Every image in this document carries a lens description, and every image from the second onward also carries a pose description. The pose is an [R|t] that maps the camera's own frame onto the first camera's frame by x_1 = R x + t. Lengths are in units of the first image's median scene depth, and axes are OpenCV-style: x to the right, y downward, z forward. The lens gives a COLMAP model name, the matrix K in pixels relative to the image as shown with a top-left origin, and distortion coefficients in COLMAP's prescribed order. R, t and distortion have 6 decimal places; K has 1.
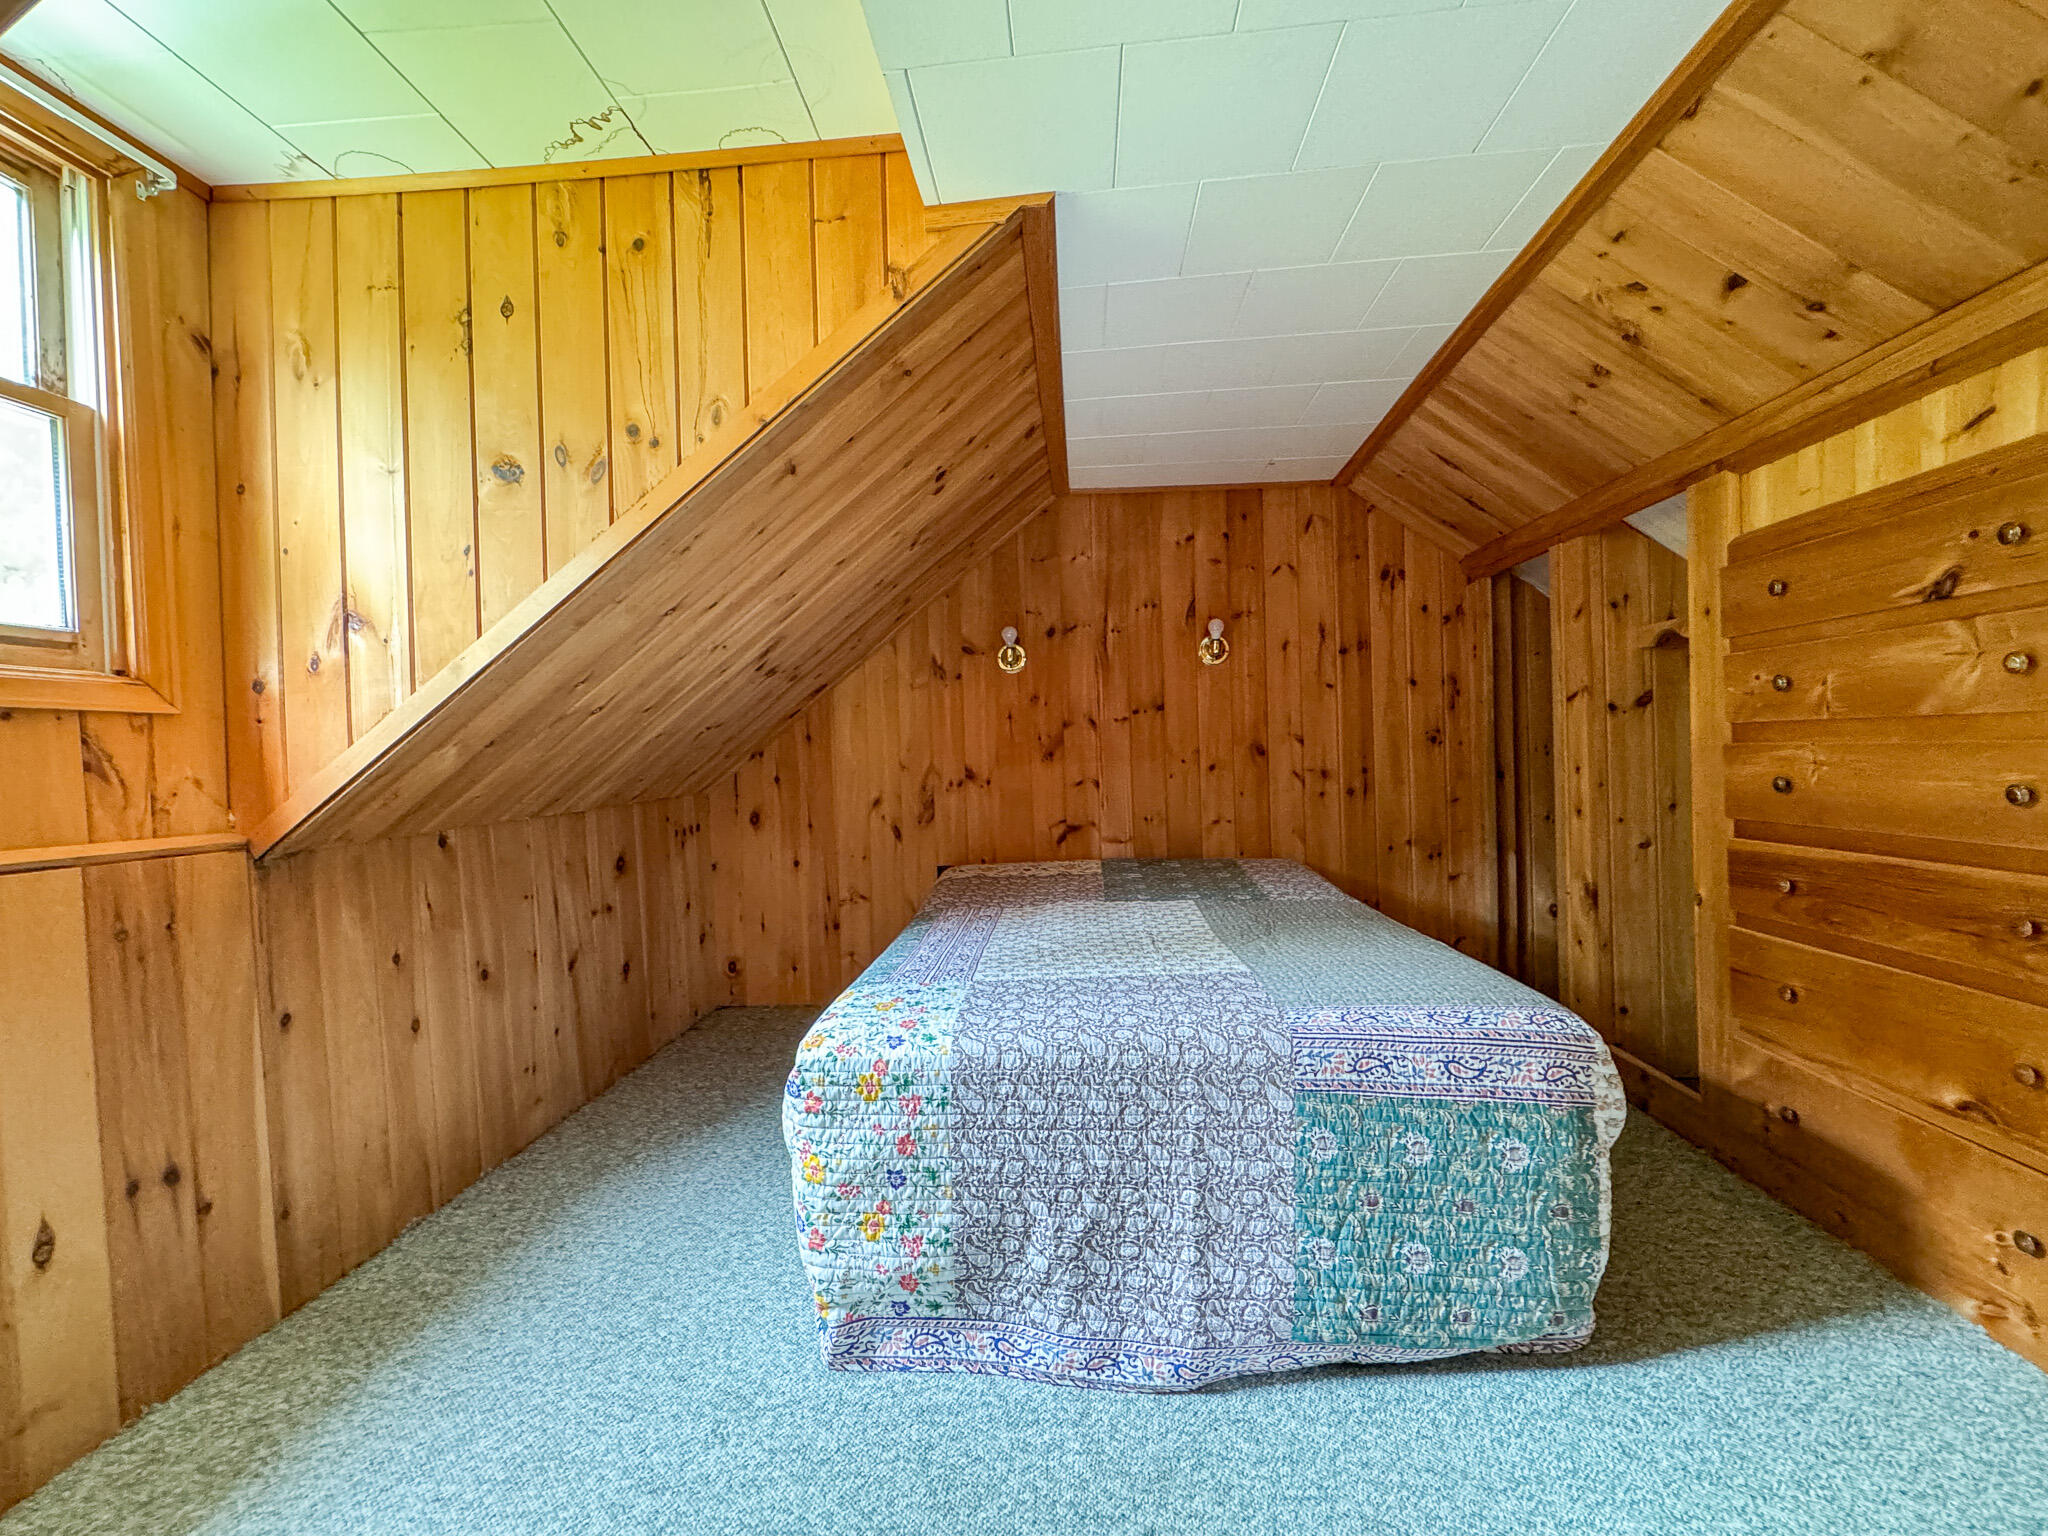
lens RADIAL K [[822.6, 0, 1060.4], [0, 822.6, 774.7], [0, 0, 1]] dist [-0.003160, 0.001172]
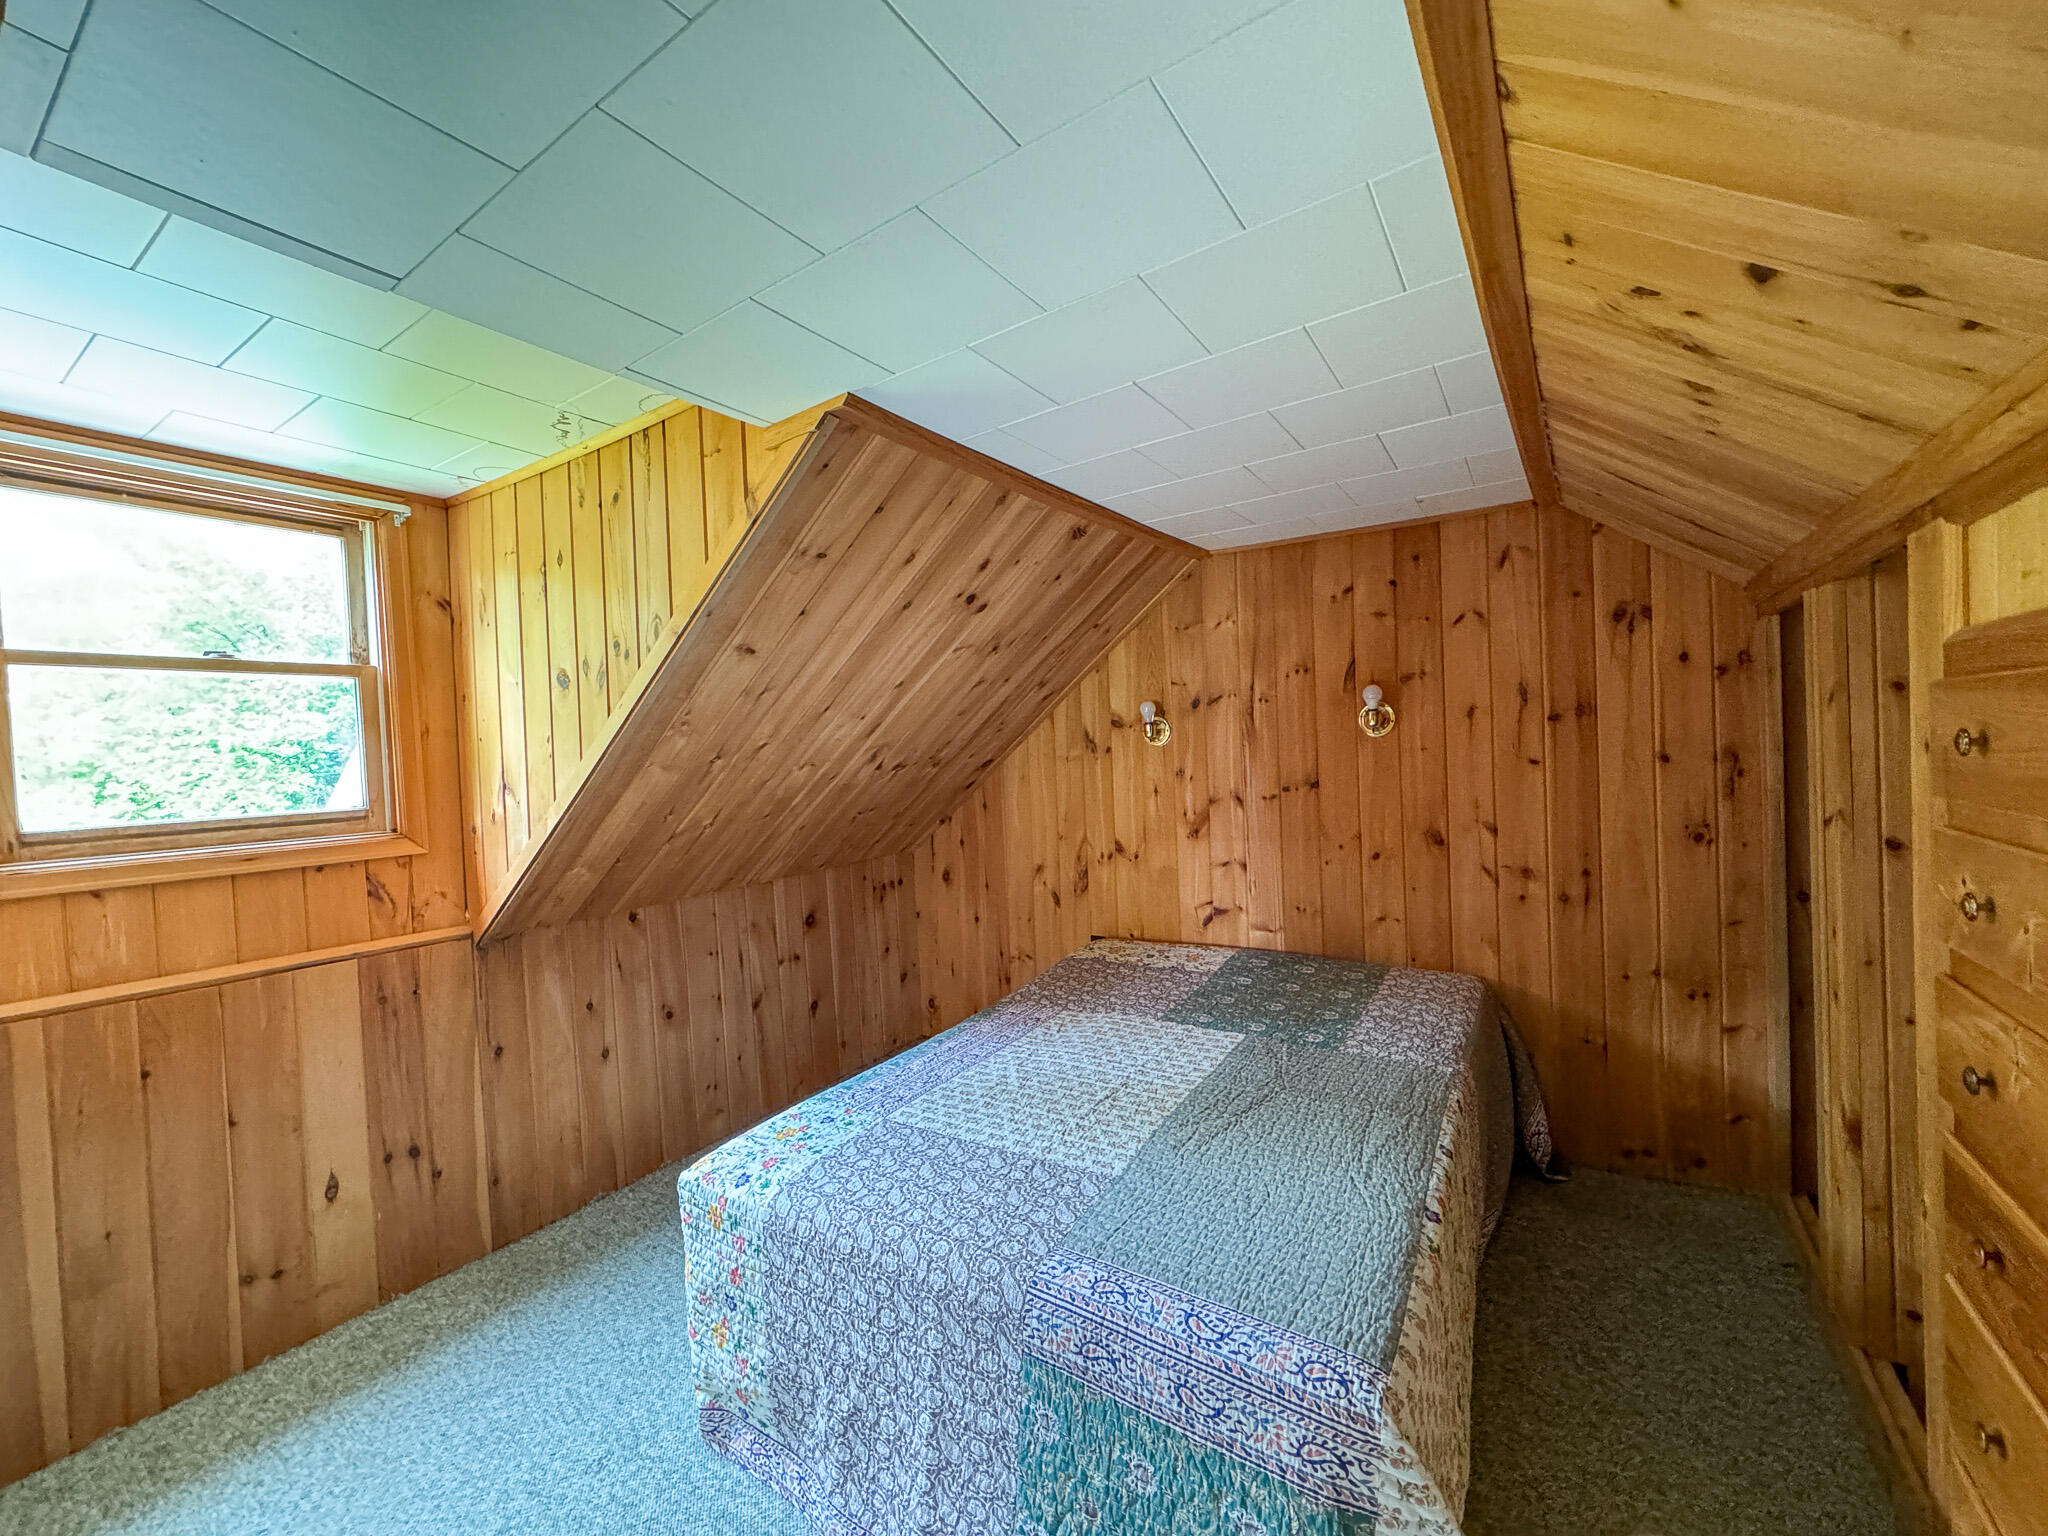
lens RADIAL K [[822.6, 0, 1087.8], [0, 822.6, 767.0], [0, 0, 1]] dist [-0.003160, 0.001172]
pose [[0.875968, 0.014300, -0.482157, 0.667527], [-0.002742, 0.999692, 0.024667, -0.243577], [0.482362, -0.020285, 0.875737, 0.218657]]
